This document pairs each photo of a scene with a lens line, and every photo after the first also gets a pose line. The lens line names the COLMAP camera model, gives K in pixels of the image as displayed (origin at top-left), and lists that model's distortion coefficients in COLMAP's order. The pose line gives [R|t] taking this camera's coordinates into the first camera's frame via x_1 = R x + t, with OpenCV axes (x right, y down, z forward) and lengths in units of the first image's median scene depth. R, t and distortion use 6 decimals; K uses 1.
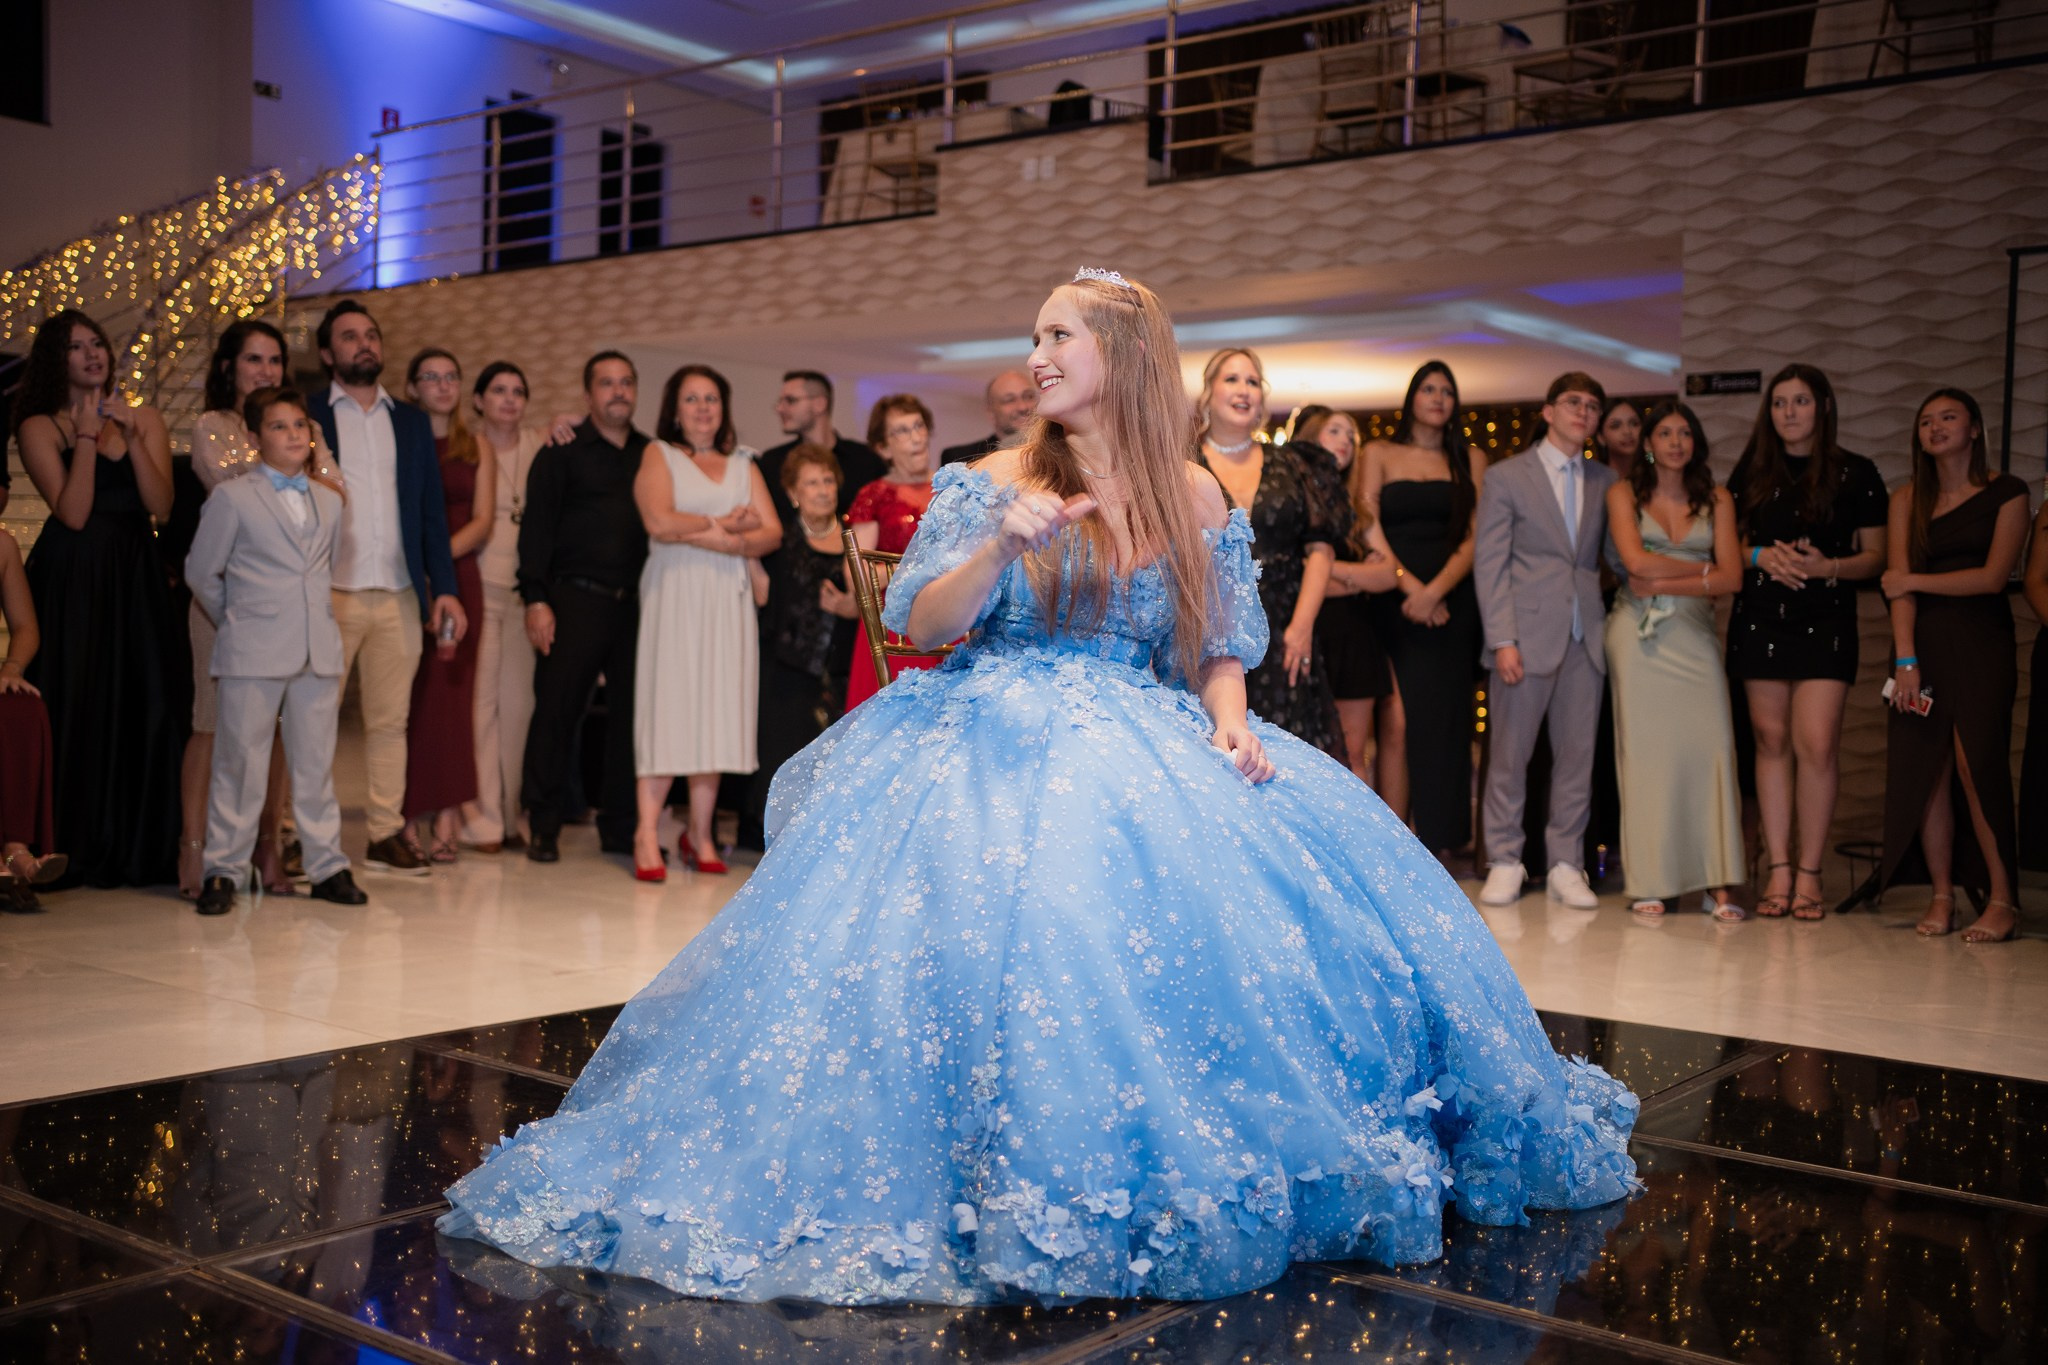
lens RADIAL K [[2058.8, 0, 1017.9], [0, 2058.8, 680.3], [0, 0, 1]] dist [-0.029202, 0.148458]
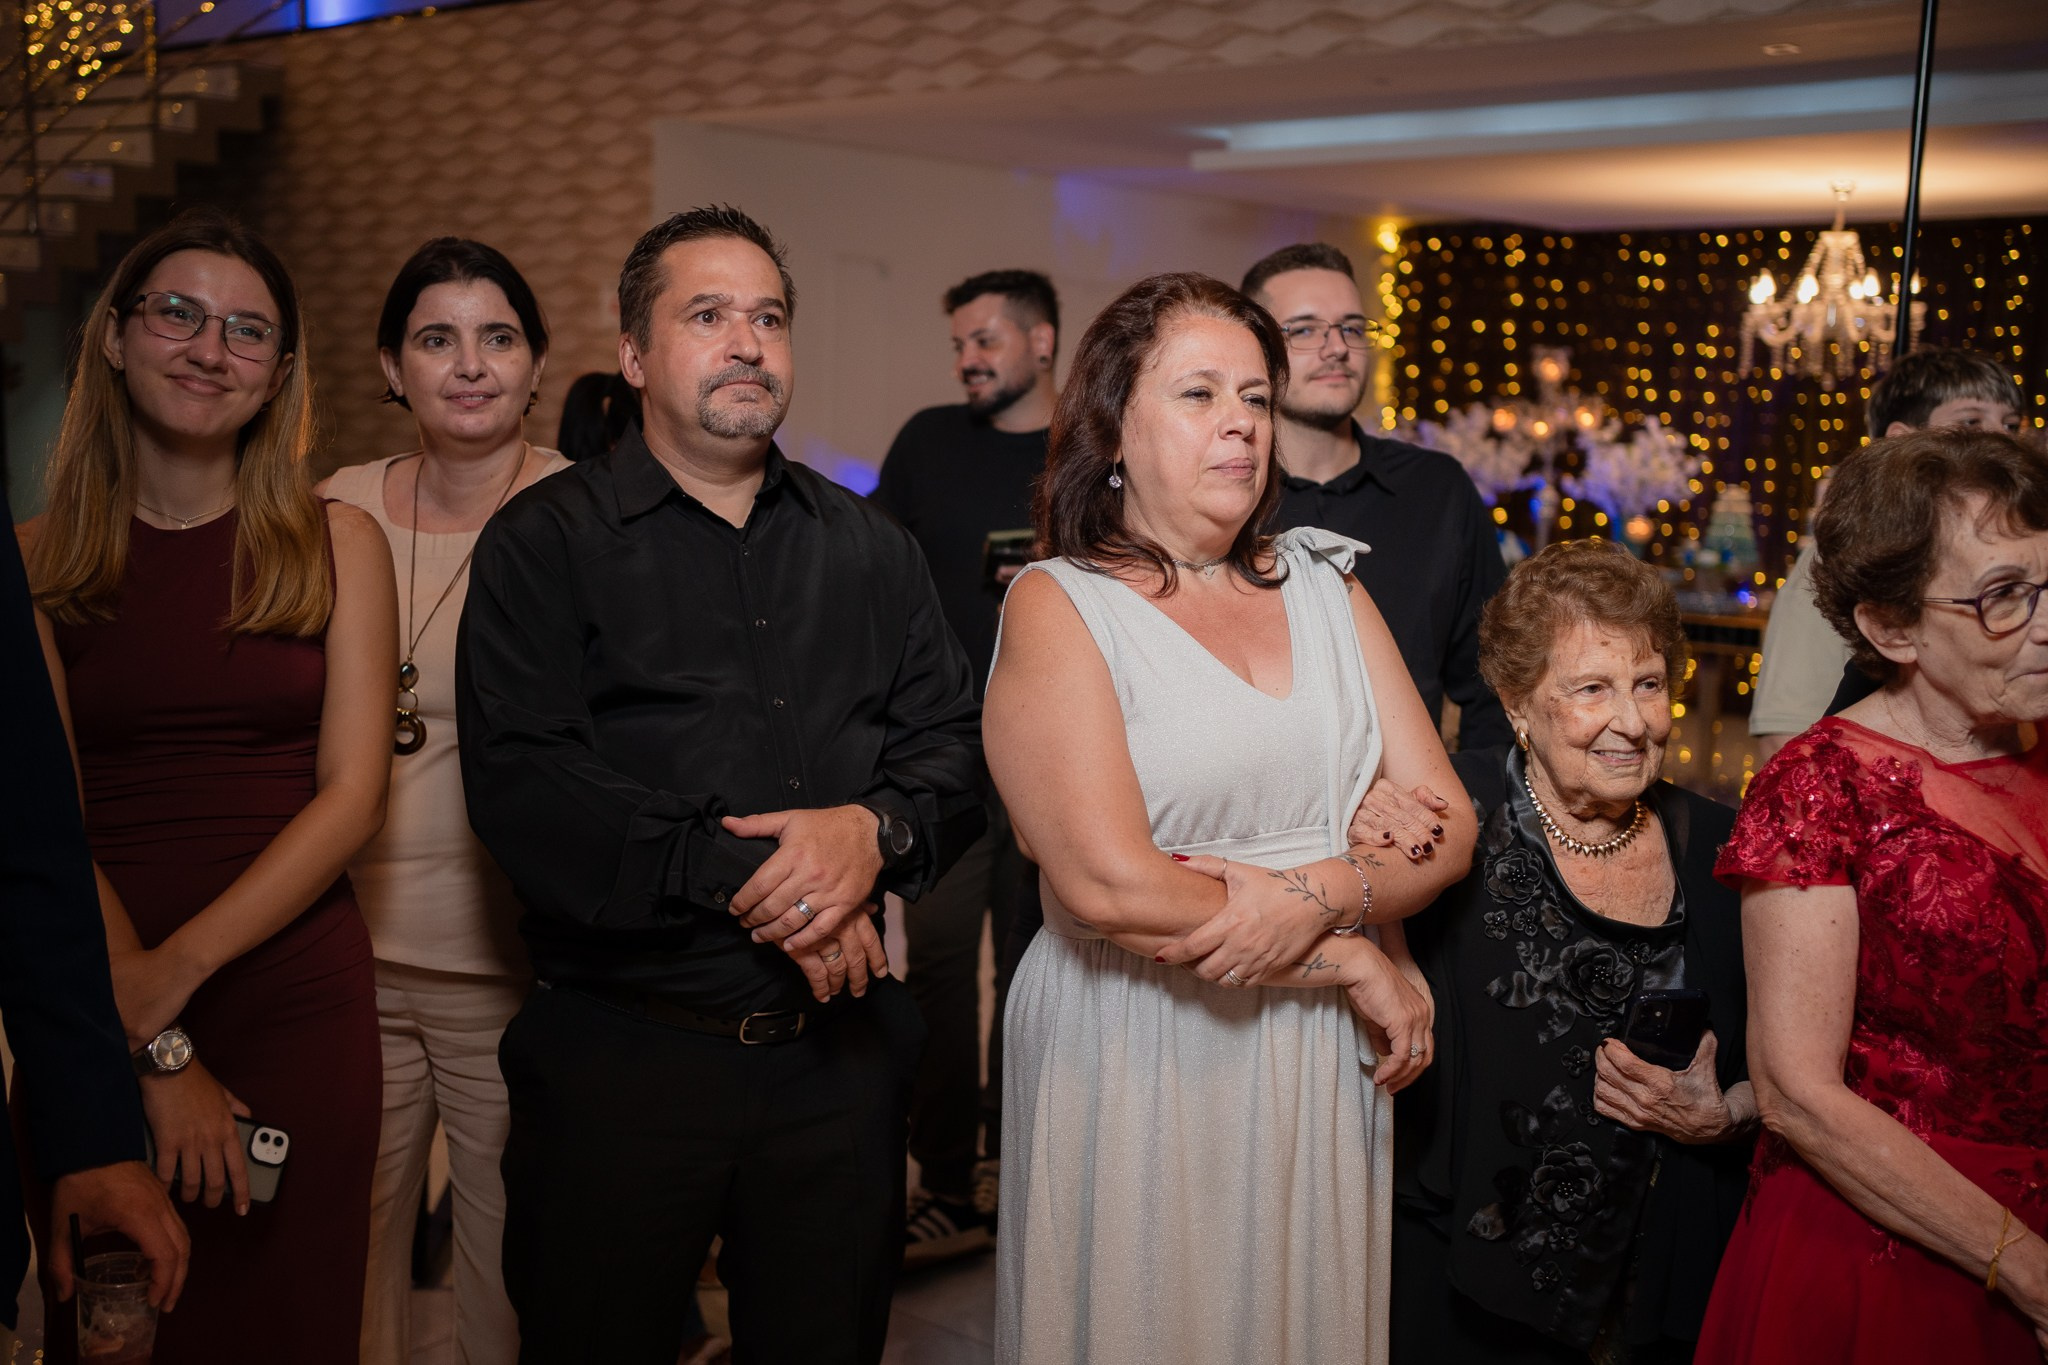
lens RADIAL K [[2211.1, 0, 1018.2], [0, 2211.1, 675.0], [0, 0, 1]] dist [-0.025244, 0.135777]
pose [[0.999634, 0.004616, -0.026657, -0.100499], [-0.002137, 0.995732, 0.092270, -0.077826], [0.026969, -0.092179, 0.995377, 0.427061]]
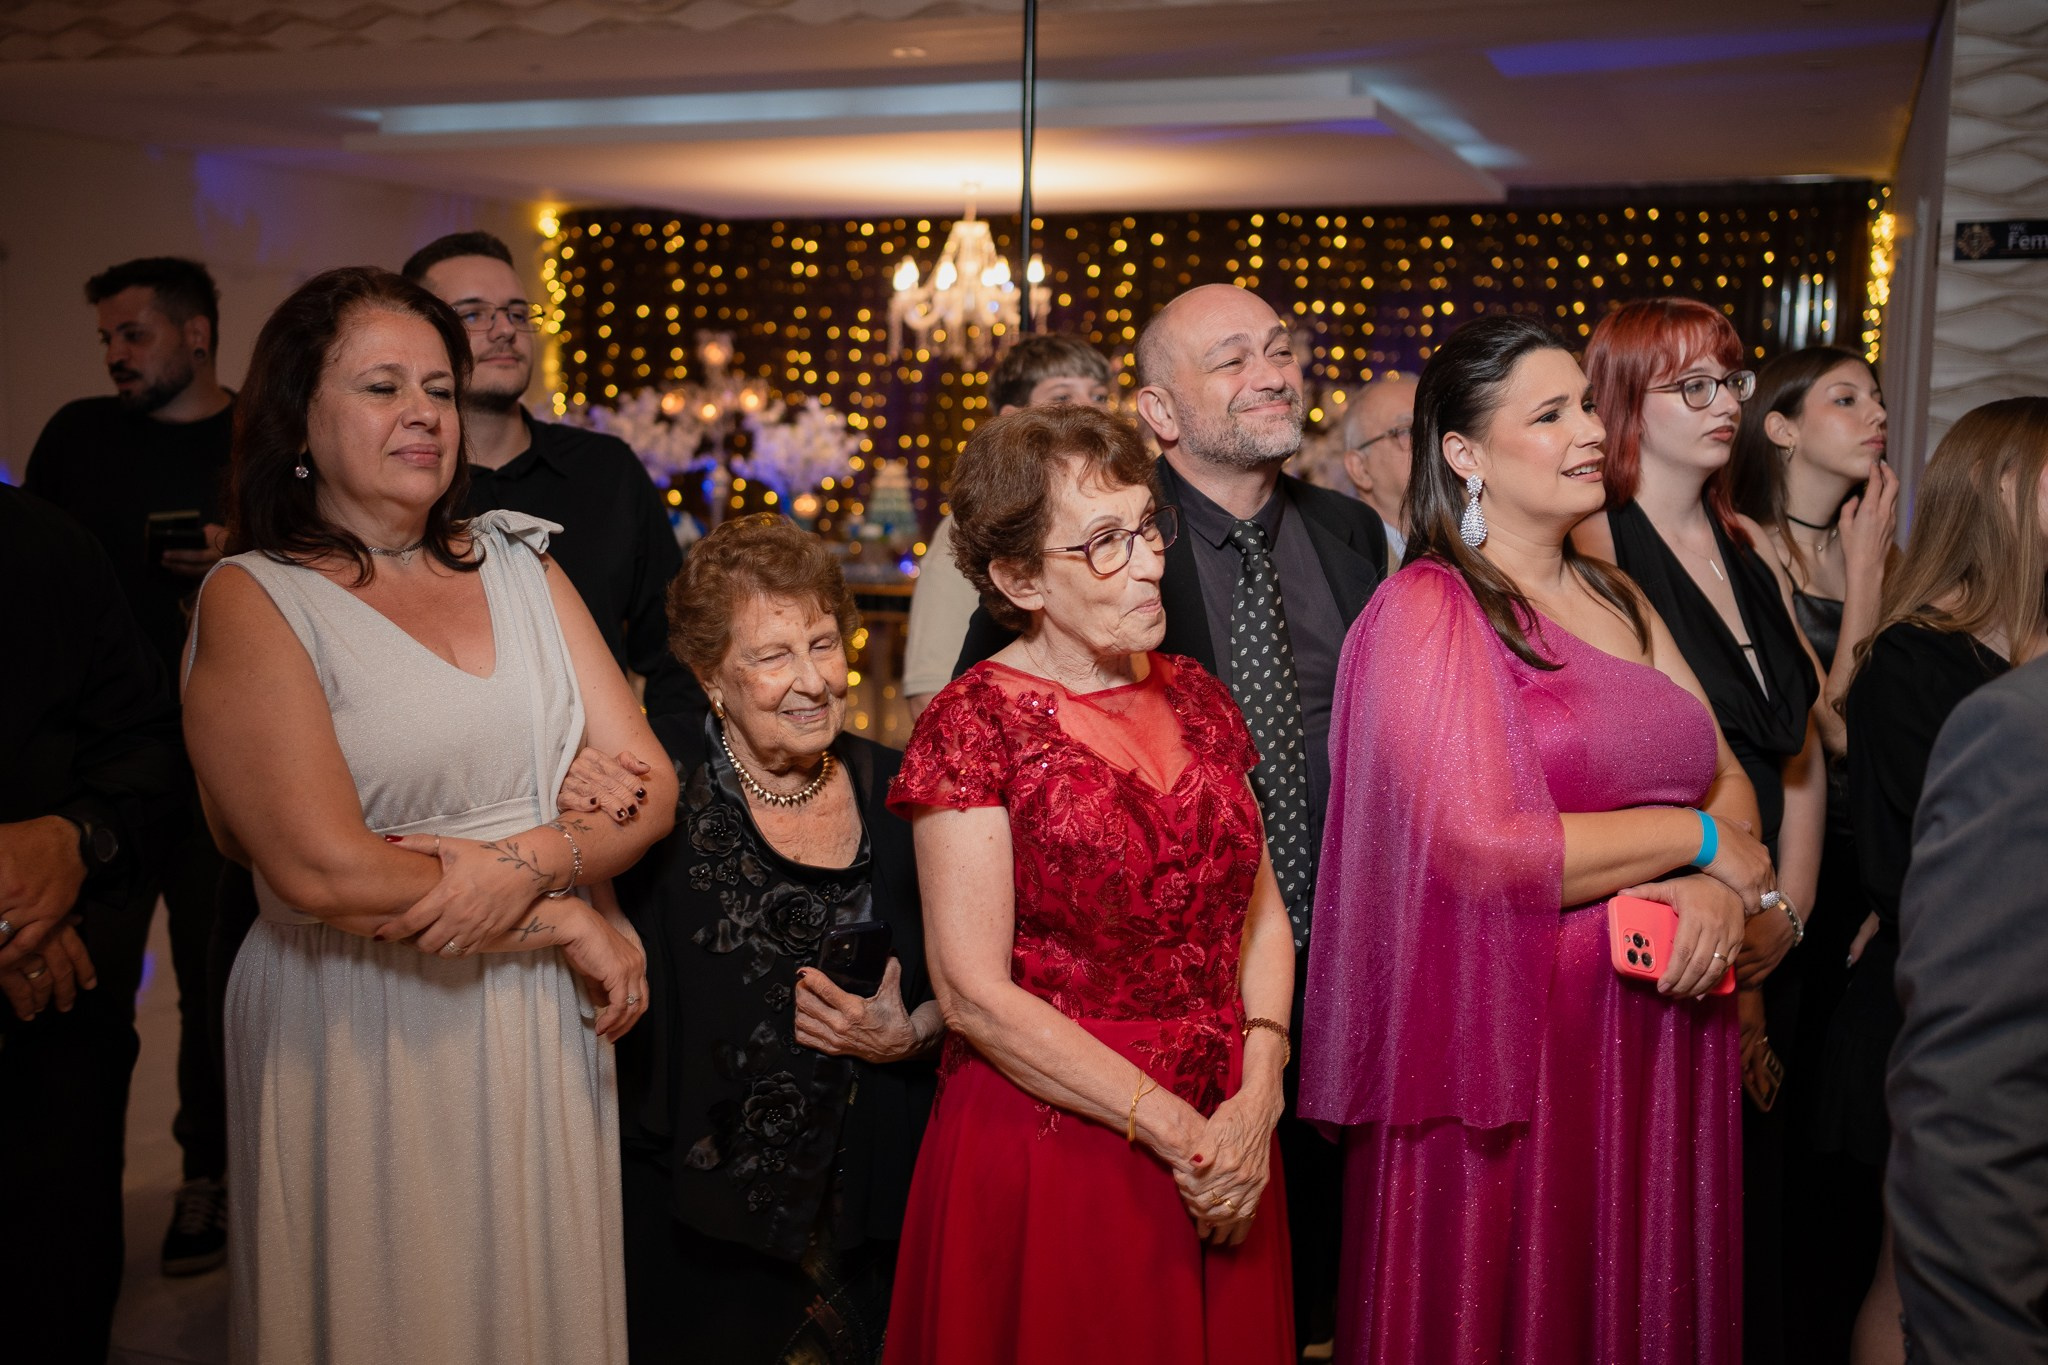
lens RADIAL K [[2228.6, 0, 986.6], [0, 2228.6, 680.5], [0, 0, 1]] dist [0.017587, -0.646006]
pose [[0.946721, -0.055036, 0.317318, -0.103713], [0.022883, 0.994295, 0.104180, -0.077698], [-0.321241, -0.091368, 0.942579, 0.413694]]
